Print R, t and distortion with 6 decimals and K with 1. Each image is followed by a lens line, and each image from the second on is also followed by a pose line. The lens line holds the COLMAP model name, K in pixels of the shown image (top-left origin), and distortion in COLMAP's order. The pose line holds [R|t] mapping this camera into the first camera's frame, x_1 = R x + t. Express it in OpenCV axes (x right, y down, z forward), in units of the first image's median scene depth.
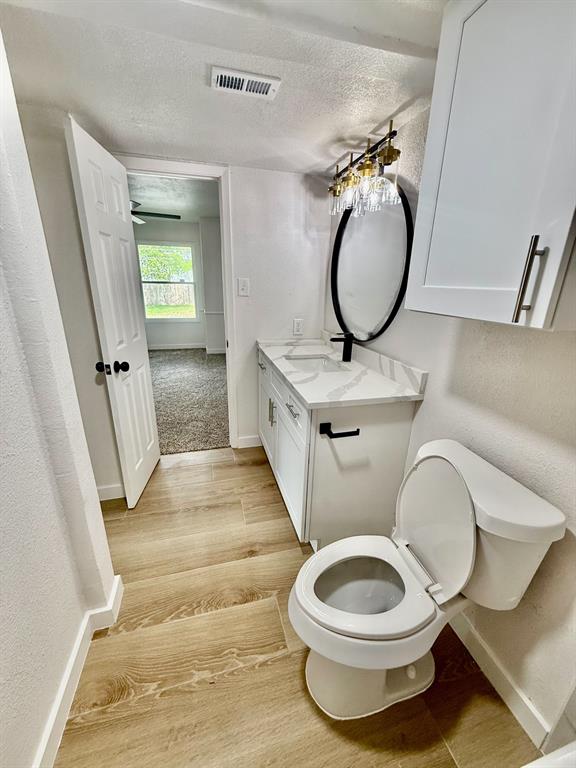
lens RADIAL K [[307.1, 0, 289.2], [0, 307.1, 382.1], [0, 0, 1]] dist [-0.002564, 0.000797]
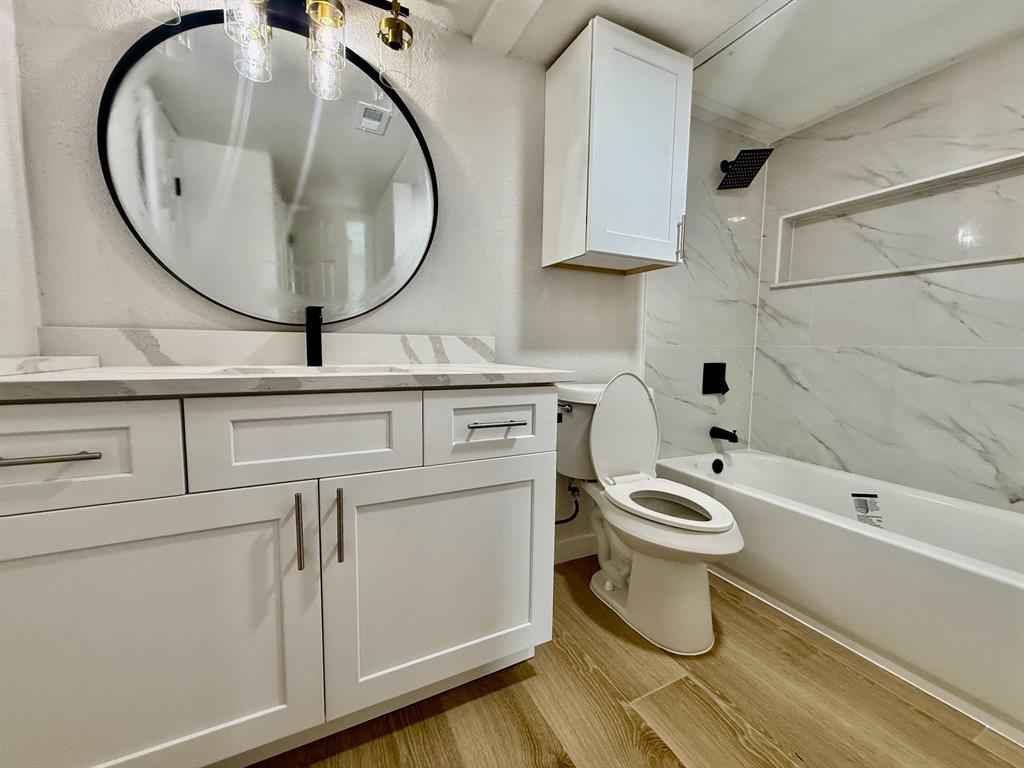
lens RADIAL K [[409.5, 0, 511.3], [0, 409.5, 385.0], [0, 0, 1]] dist [-0.002564, 0.000797]
pose [[-0.192053, -0.118872, 0.974159, -0.712557], [0.288778, 0.941845, 0.171861, -0.088098], [-0.937936, 0.314322, -0.146557, 1.158218]]
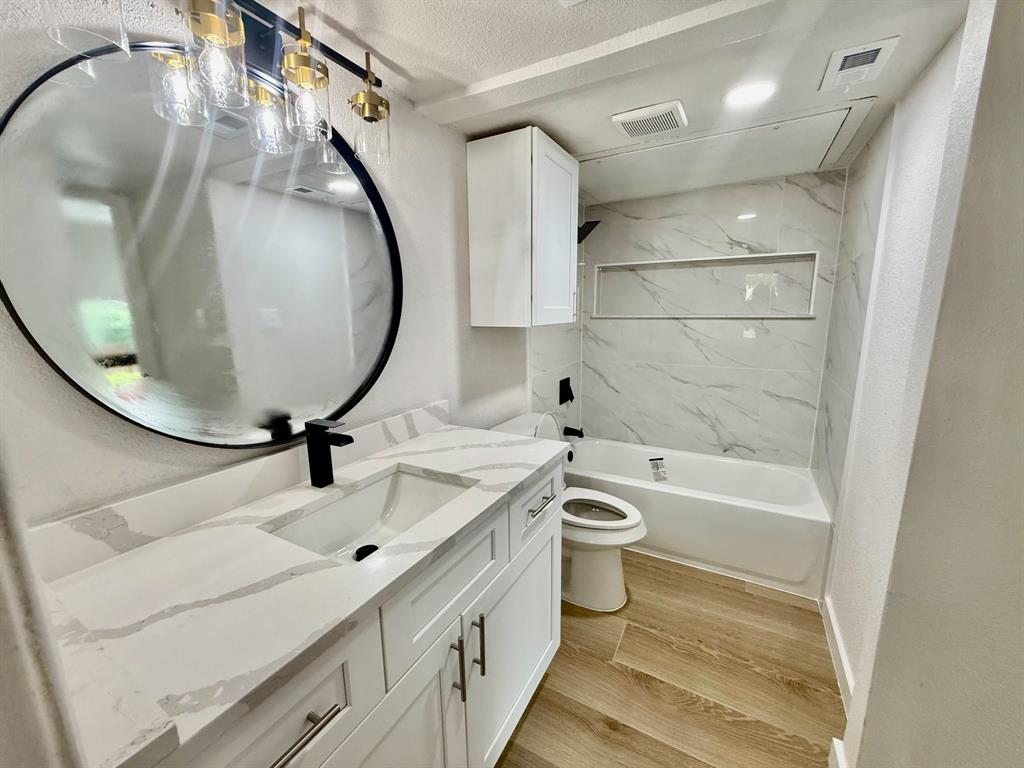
lens RADIAL K [[409.5, 0, 509.8], [0, 409.5, 384.4], [0, 0, 1]] dist [-0.002564, 0.000797]
pose [[-0.710097, -0.142692, 0.689494, -0.528144], [0.213959, 0.889214, 0.404376, -0.521345], [-0.670809, 0.434670, -0.600897, 1.574546]]
